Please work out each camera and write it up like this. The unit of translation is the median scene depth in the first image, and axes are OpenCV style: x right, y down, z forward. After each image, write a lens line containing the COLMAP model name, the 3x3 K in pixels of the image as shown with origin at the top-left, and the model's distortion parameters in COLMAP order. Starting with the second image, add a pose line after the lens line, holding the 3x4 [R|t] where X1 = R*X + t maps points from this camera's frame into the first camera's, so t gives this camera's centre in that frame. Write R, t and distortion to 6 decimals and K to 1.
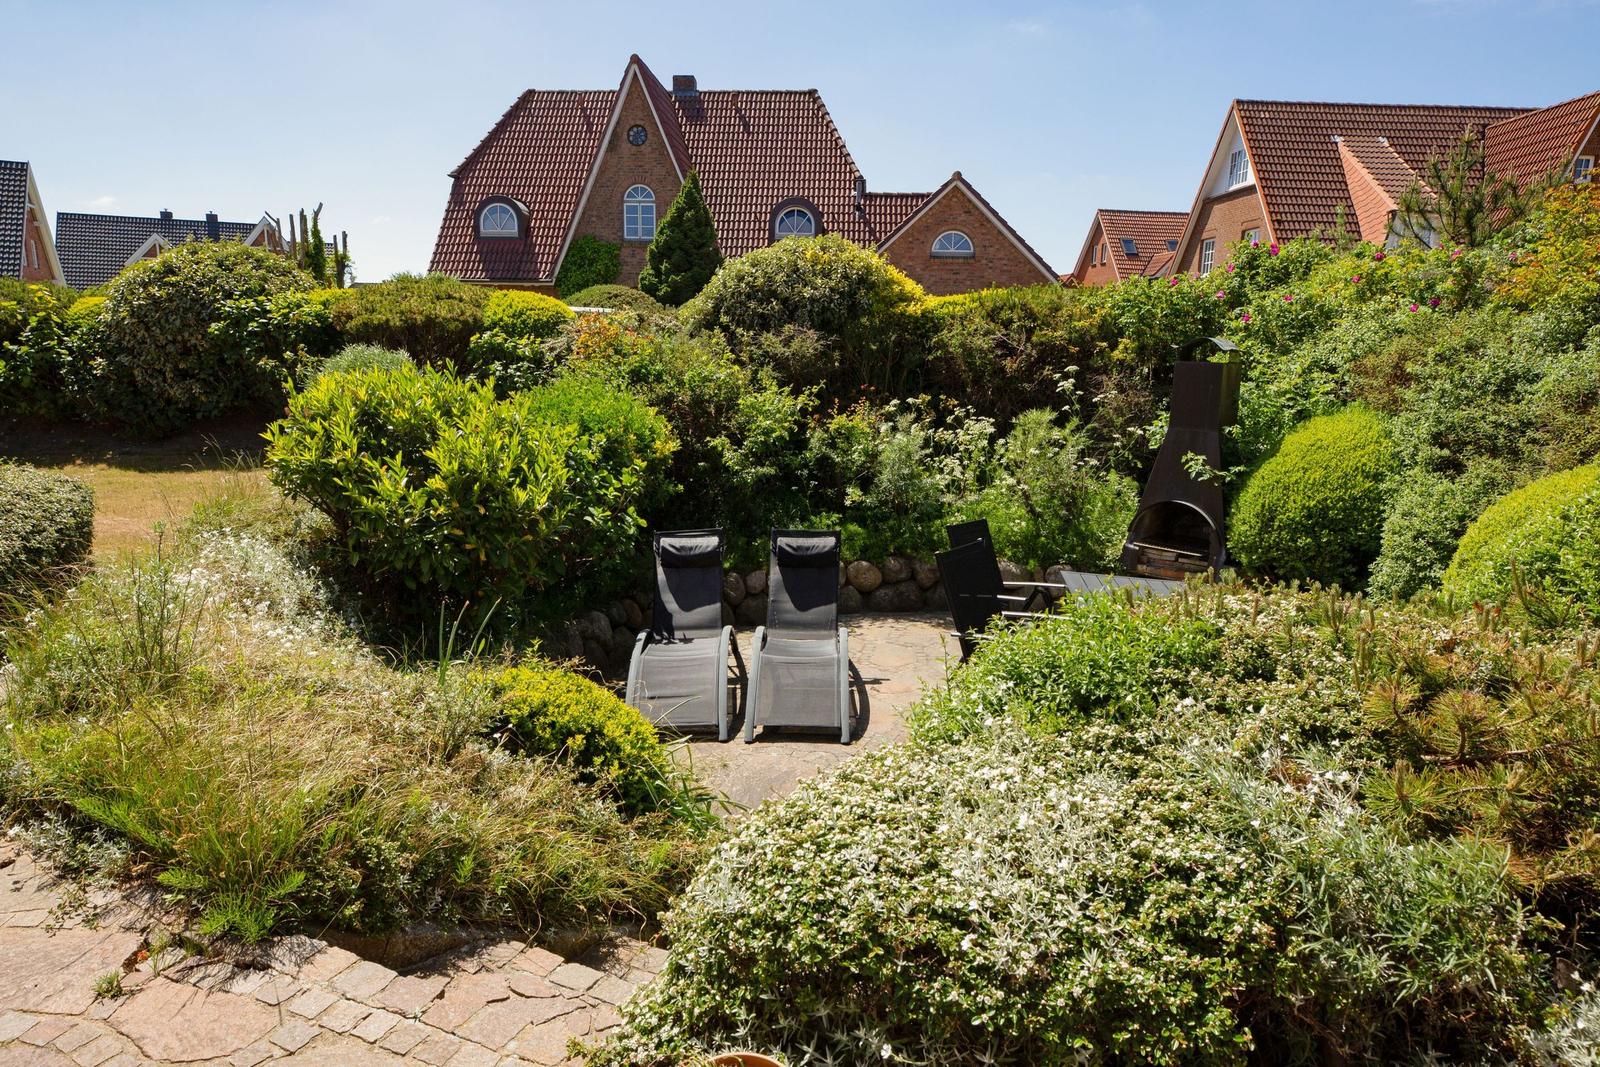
lens RADIAL K [[933.1, 0, 759.8], [0, 933.1, 537.7], [0, 0, 1]] dist [-0.033480, 0.028765]
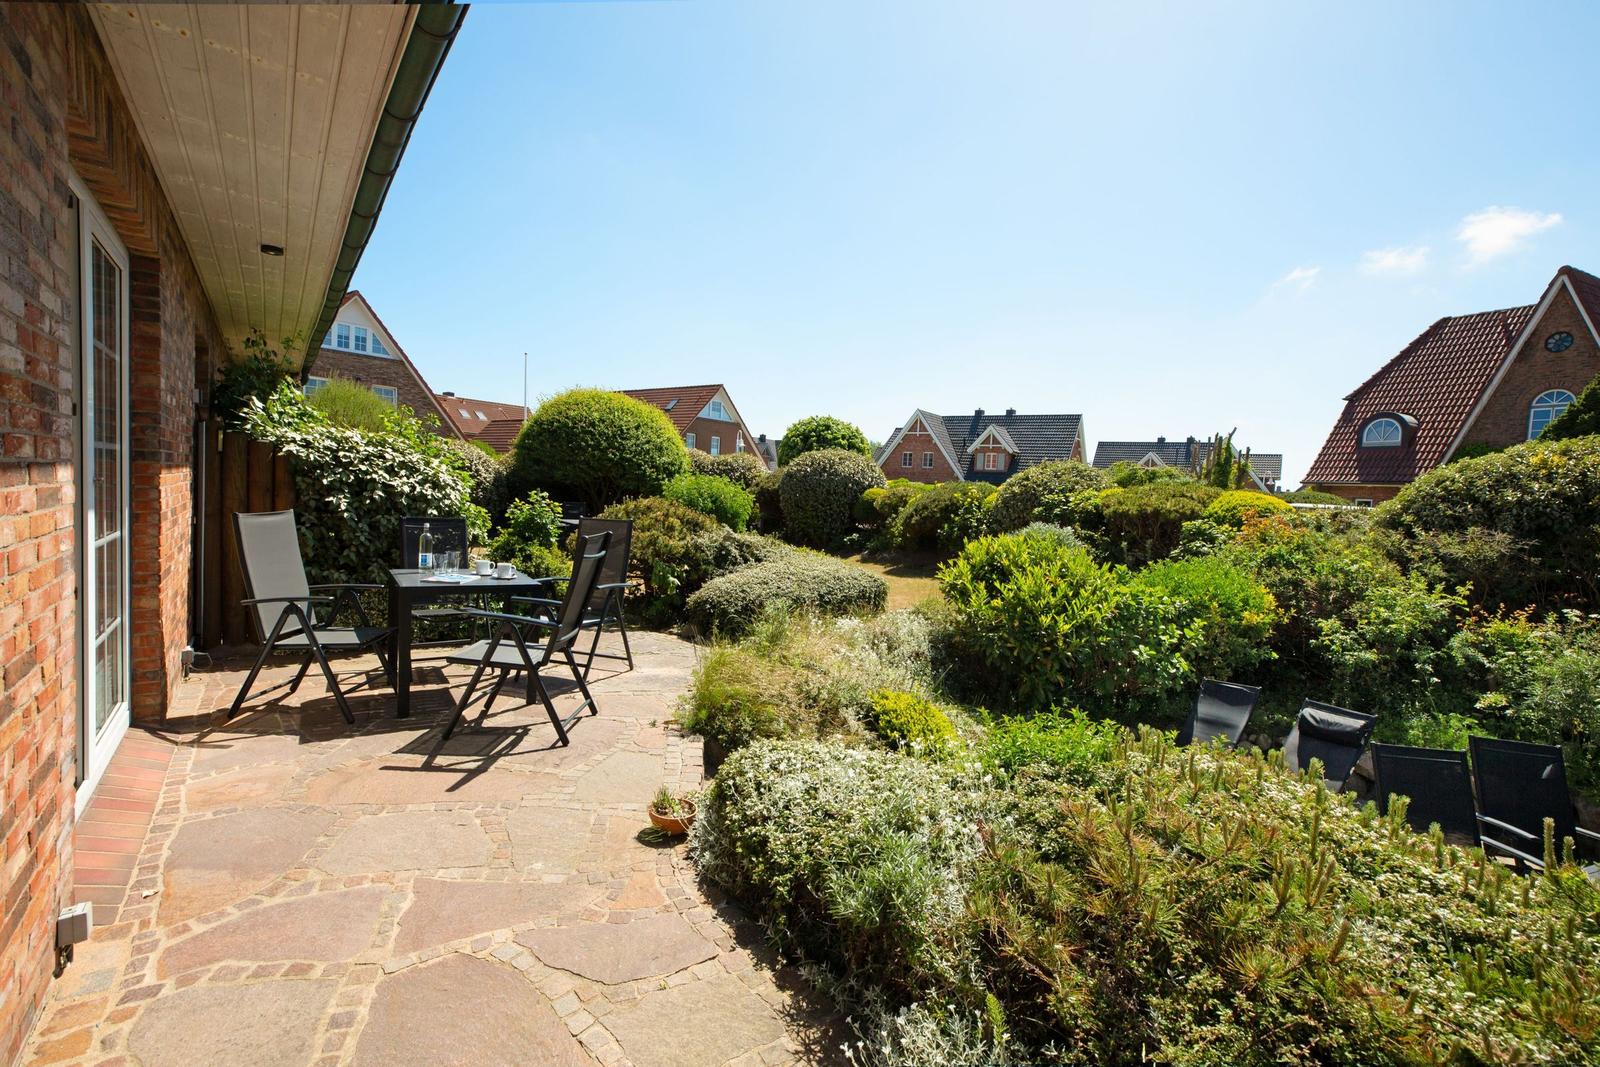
lens RADIAL K [[717.4, 0, 844.7], [0, 717.4, 534.8], [0, 0, 1]] dist [-0.025099, 0.011766]
pose [[0.531564, 0.058805, -0.844975, 0.324824], [-0.223031, 0.972100, -0.072654, -0.012518], [0.817127, 0.227076, 0.529849, 0.036872]]
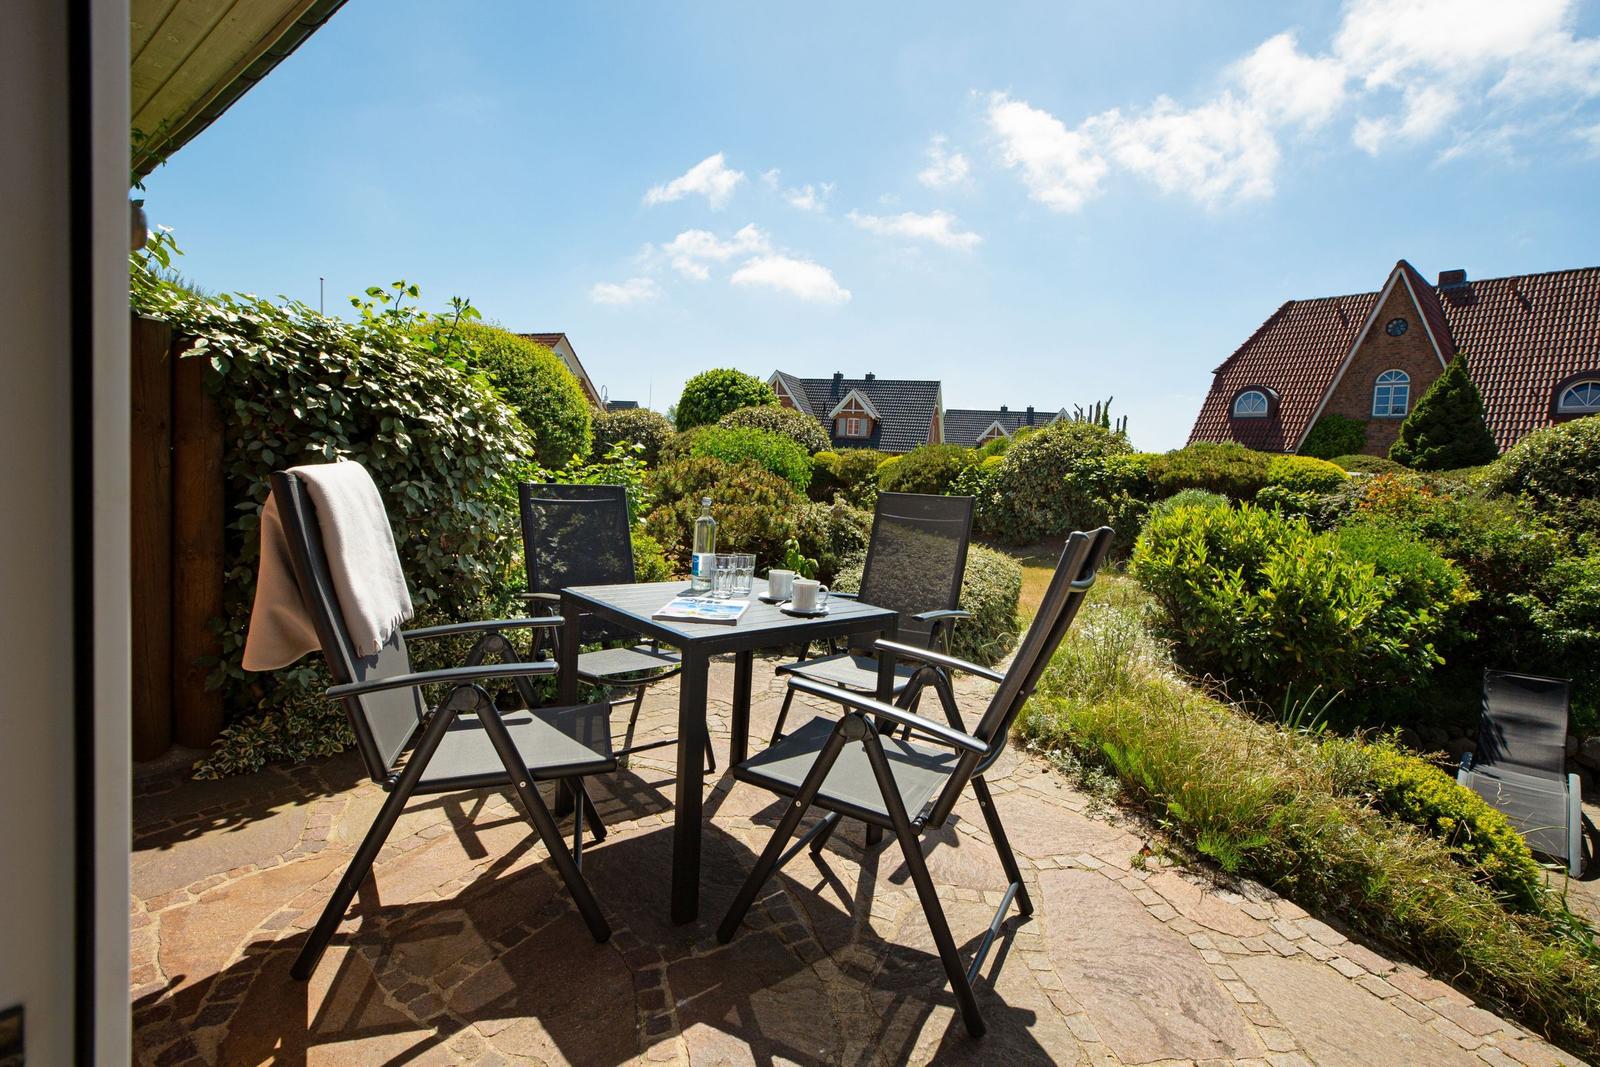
lens RADIAL K [[717.4, 0, 844.7], [0, 717.4, 534.8], [0, 0, 1]] dist [-0.025099, 0.011766]
pose [[0.734584, 0.082854, -0.673440, -0.066318], [-0.186395, 0.978973, -0.082874, 0.029294], [0.652414, 0.186403, 0.734582, -0.071227]]
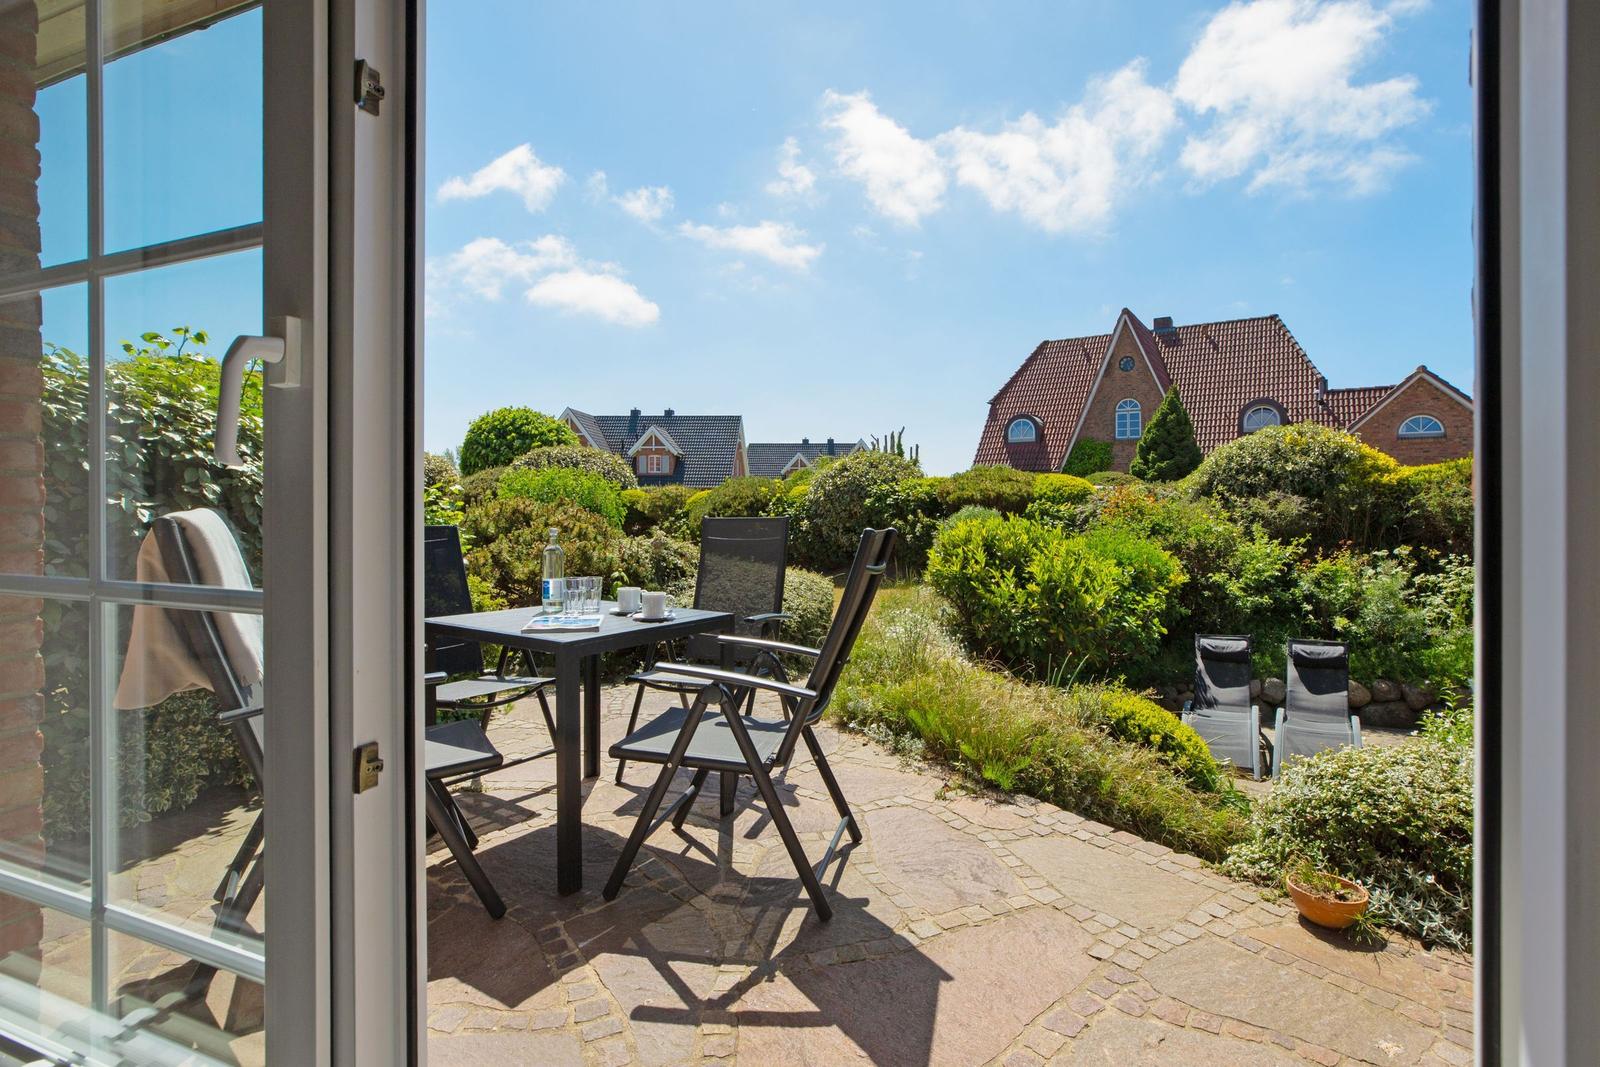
lens RADIAL K [[732.6, 0, 849.2], [0, 732.6, 517.8], [0, 0, 1]] dist [-0.033605, 0.011232]
pose [[0.889989, -0.010886, -0.455852, -0.034962], [-0.085428, 0.978032, -0.190144, 0.048088], [0.447908, 0.208168, 0.869508, -0.126091]]
